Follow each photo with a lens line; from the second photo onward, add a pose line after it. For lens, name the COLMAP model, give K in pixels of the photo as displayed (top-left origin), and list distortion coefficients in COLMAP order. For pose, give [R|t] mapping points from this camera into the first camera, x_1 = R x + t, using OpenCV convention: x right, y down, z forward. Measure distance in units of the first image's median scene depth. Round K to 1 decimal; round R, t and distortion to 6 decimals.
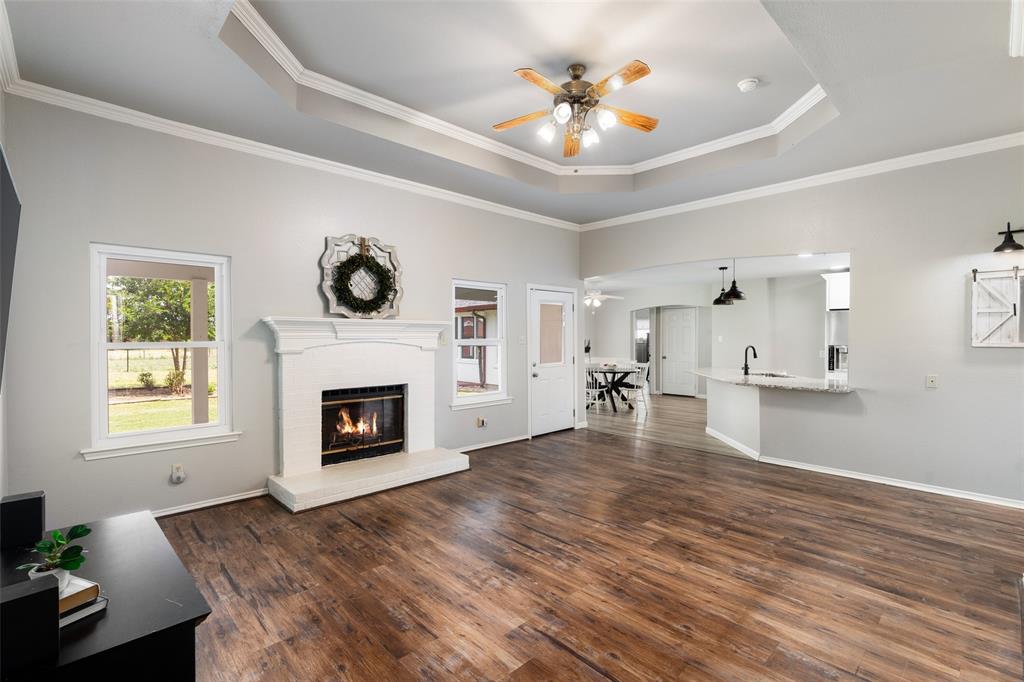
lens RADIAL K [[469.5, 0, 512.0], [0, 469.5, 341.0], [0, 0, 1]] dist [-0.002468, 0.000877]
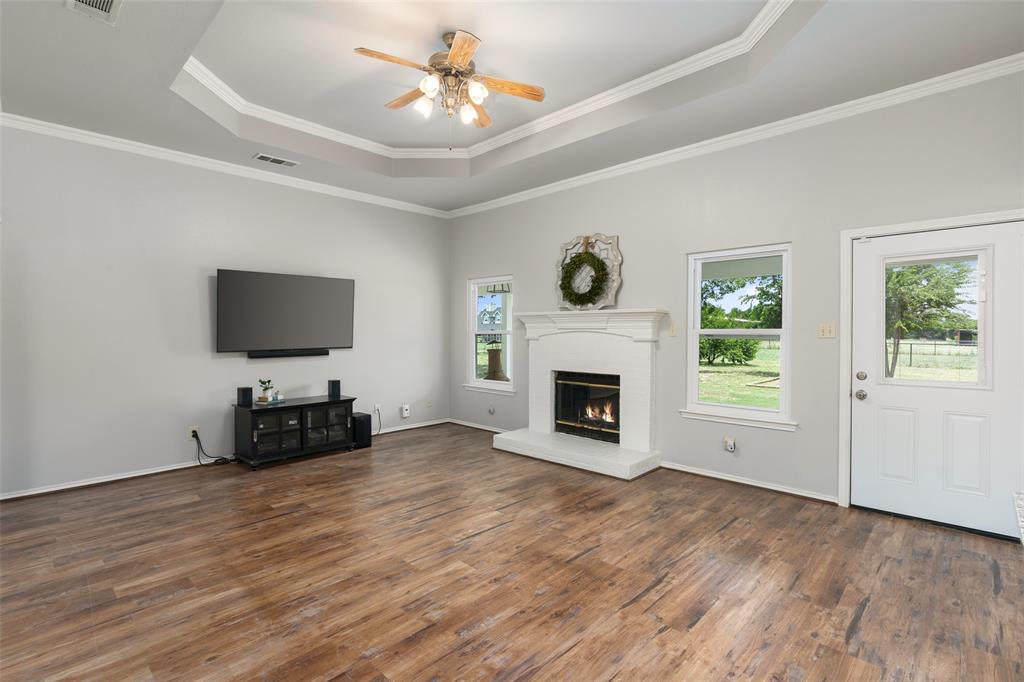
lens RADIAL K [[479.8, 0, 512.0], [0, 479.8, 341.0], [0, 0, 1]] dist [-0.001977, -0.000374]
pose [[0.038837, 0.021100, -0.999023, 0.896070], [-0.009578, 0.999739, 0.020743, 0.003264], [0.999200, 0.008763, 0.039029, 0.876459]]
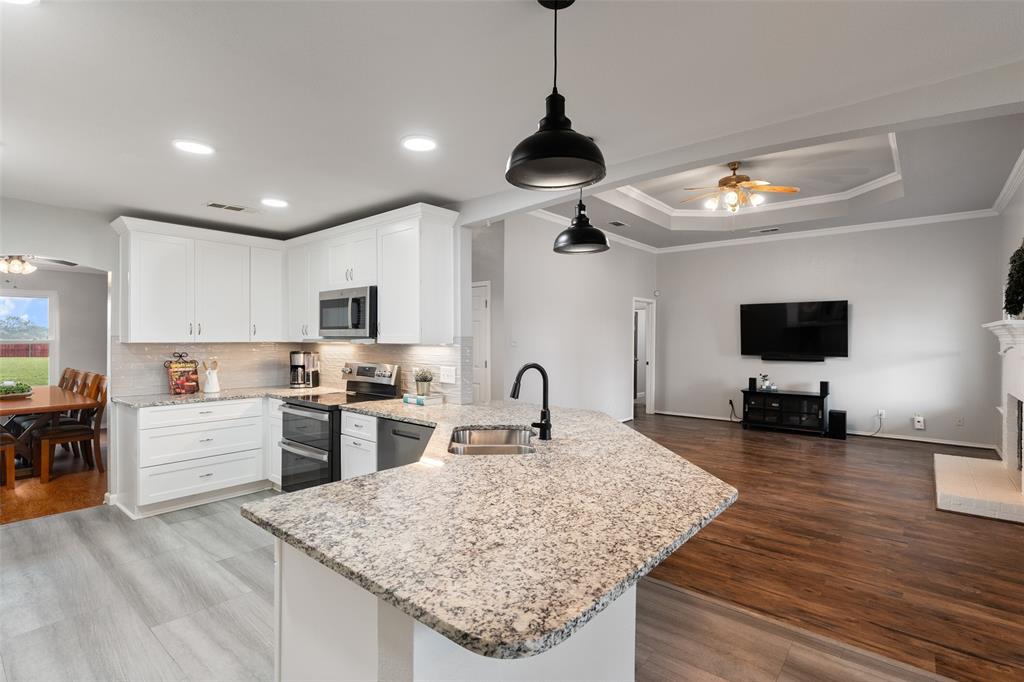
lens RADIAL K [[482.7, 0, 512.0], [0, 482.7, 341.0], [0, 0, 1]] dist [-0.002102, -0.000402]
pose [[-0.994856, 0.000263, -0.101295, 0.822427], [-0.001497, 0.999849, 0.017292, -0.026304], [0.101285, 0.017355, -0.994706, 2.013066]]
